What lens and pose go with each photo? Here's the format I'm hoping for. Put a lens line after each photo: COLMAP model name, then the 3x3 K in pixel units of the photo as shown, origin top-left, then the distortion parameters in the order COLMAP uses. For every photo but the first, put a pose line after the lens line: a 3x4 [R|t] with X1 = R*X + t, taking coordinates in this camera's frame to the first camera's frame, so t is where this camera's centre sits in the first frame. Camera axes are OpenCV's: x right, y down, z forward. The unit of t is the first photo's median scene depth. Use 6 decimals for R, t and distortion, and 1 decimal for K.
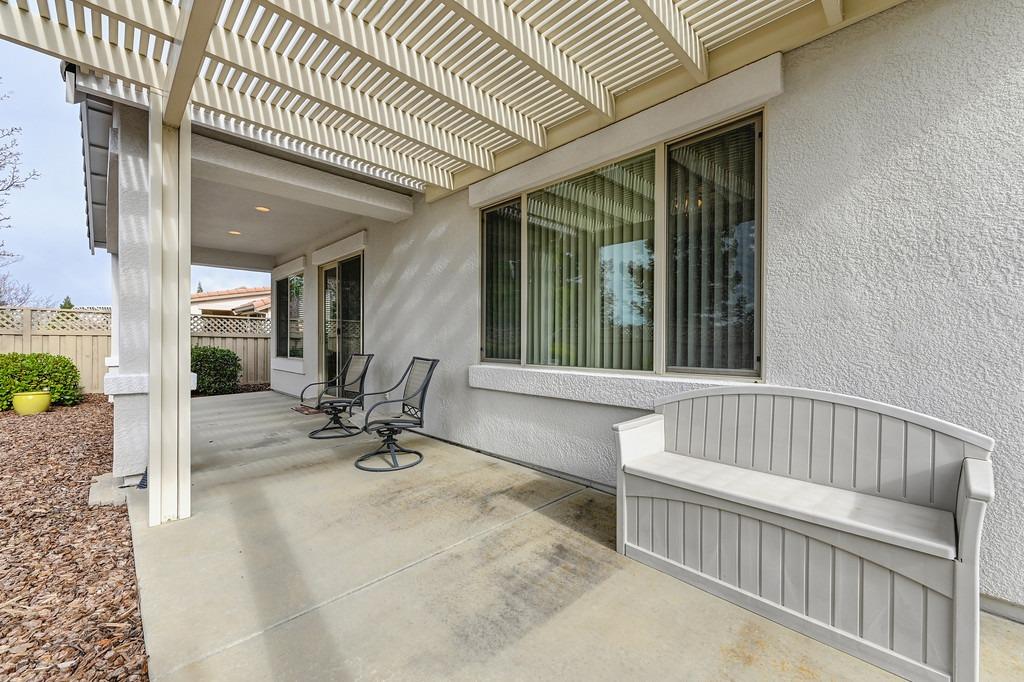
lens RADIAL K [[405.0, 0, 512.4], [0, 405.0, 344.2], [0, 0, 1]] dist [0.010413, -0.004123]
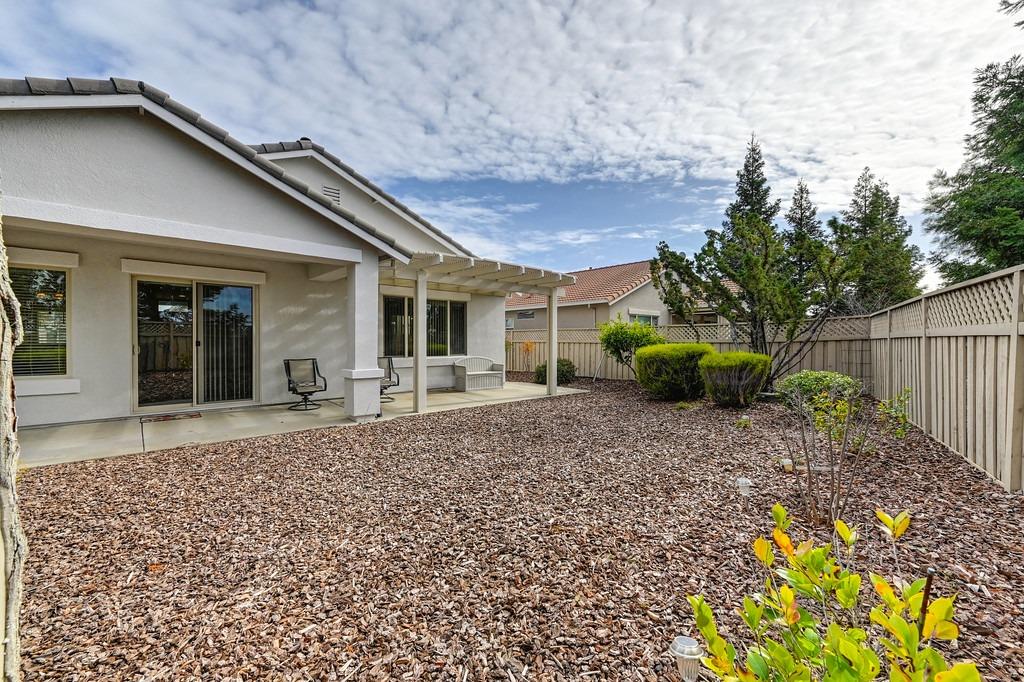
lens RADIAL K [[408.9, 0, 518.0], [0, 408.9, 341.2], [0, 0, 1]] dist [0.025739, -0.000063]
pose [[0.035743, -0.005958, 0.999343, -2.834653], [0.004108, 0.999975, 0.005815, -0.075581], [-0.999353, 0.003898, 0.035766, 0.122081]]
